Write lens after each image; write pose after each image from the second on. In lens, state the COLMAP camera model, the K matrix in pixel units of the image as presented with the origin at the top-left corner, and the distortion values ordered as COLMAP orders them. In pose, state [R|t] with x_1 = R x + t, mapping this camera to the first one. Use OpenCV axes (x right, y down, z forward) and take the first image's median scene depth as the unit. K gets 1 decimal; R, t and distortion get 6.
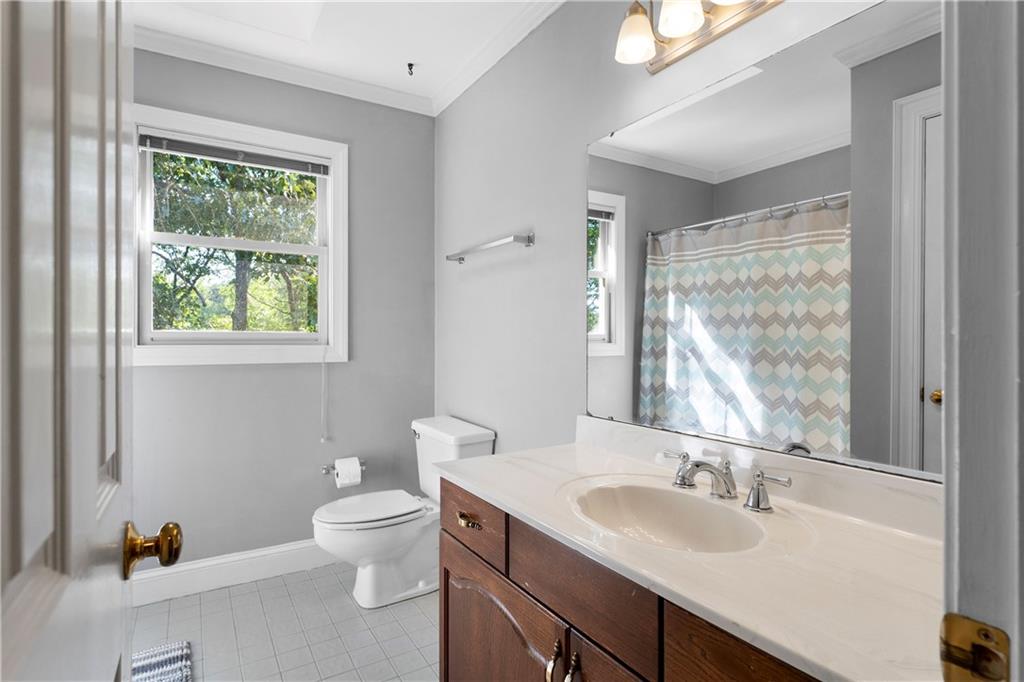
lens RADIAL K [[522.2, 0, 510.7], [0, 522.2, 338.3], [0, 0, 1]] dist [0.002747, 0.000203]
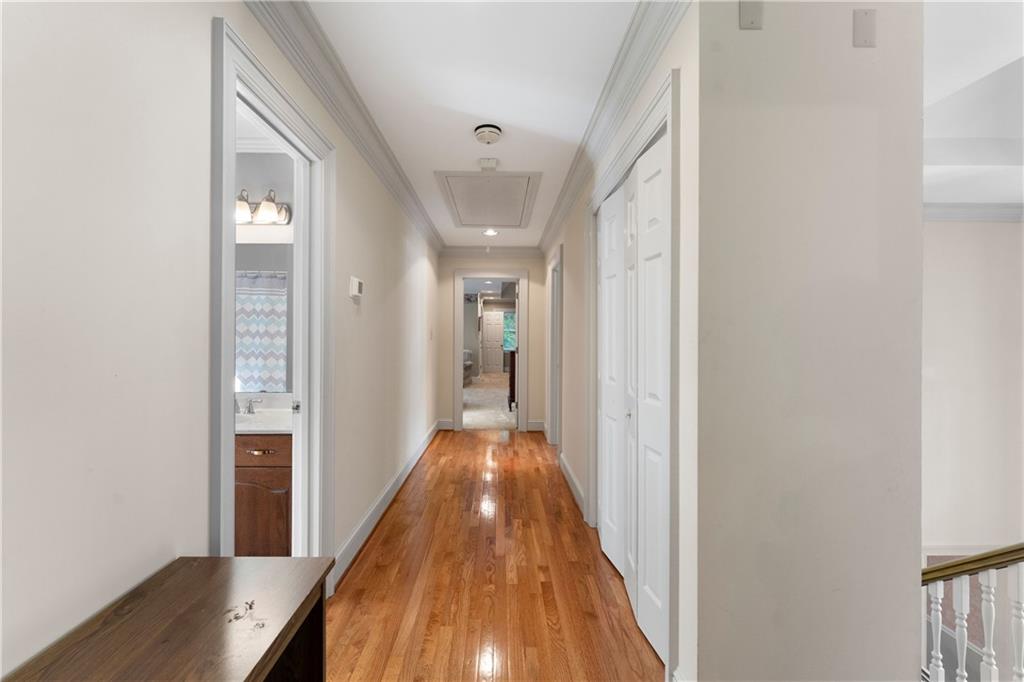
lens RADIAL K [[424.5, 0, 510.0], [0, 424.5, 335.0], [0, 0, 1]] dist [-0.000242, -0.000011]
pose [[0.500440, 0.004490, 0.865760, -0.322763], [-0.006515, 0.999978, -0.001420, -0.036339], [-0.865747, -0.004930, 0.500458, -0.539638]]
